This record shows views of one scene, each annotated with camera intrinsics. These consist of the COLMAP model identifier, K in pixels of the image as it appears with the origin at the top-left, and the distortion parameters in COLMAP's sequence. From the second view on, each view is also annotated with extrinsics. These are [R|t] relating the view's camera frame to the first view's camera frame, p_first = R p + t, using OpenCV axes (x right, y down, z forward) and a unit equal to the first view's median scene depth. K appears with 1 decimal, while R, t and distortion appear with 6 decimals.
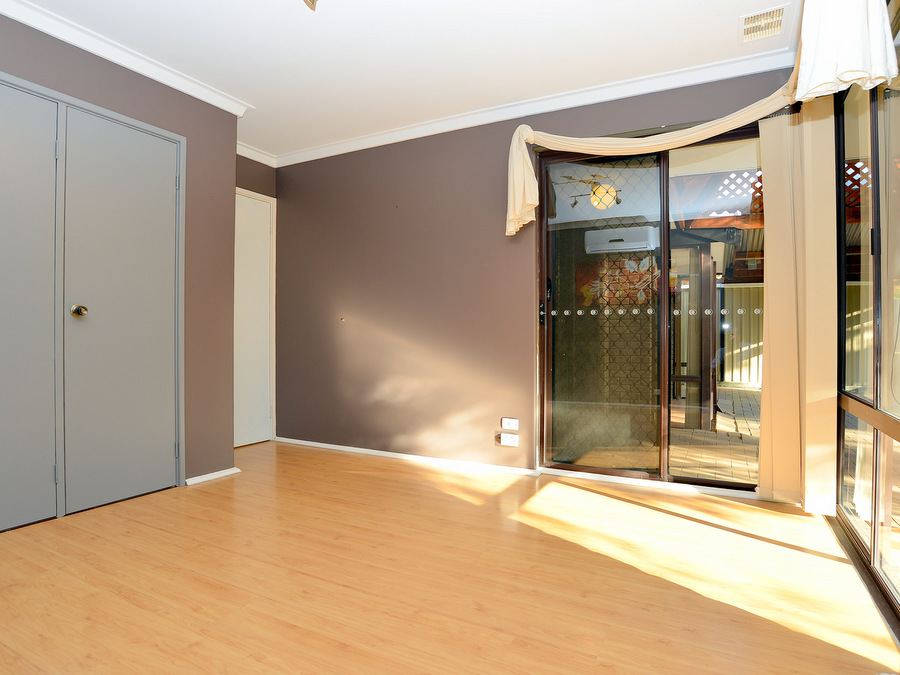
lens RADIAL K [[523.0, 0, 449.0], [0, 523.0, 337.4], [0, 0, 1]] dist [-0.067693, 0.023337]
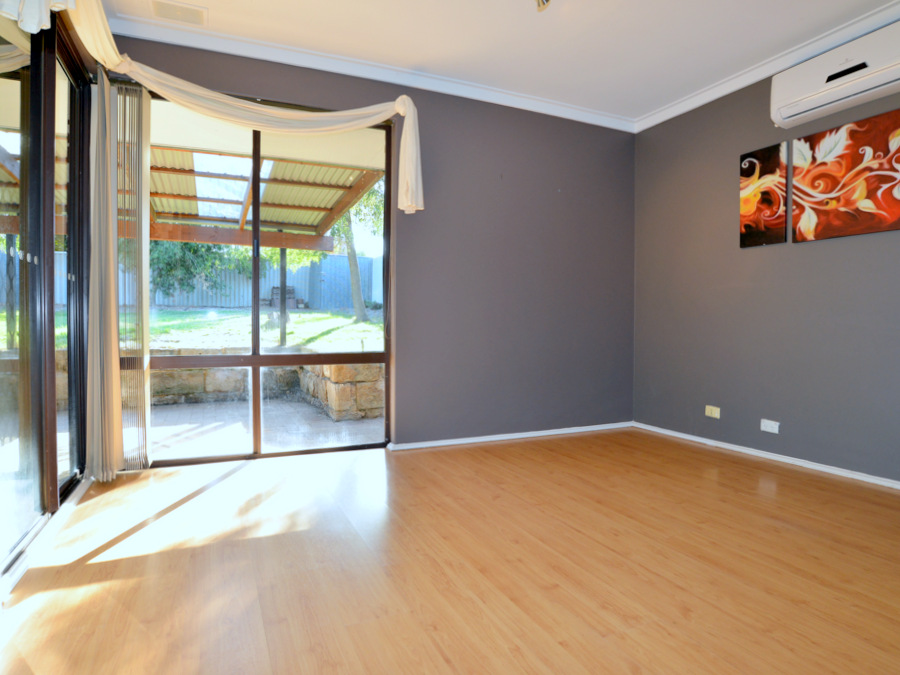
lens RADIAL K [[523.0, 0, 450.2], [0, 523.0, 336.7], [0, 0, 1]] dist [-0.067693, 0.023337]
pose [[-0.788008, -0.017931, 0.615404, -0.628597], [-0.004395, 0.999714, 0.023502, 0.046598], [-0.615649, 0.015815, -0.787862, 1.945630]]
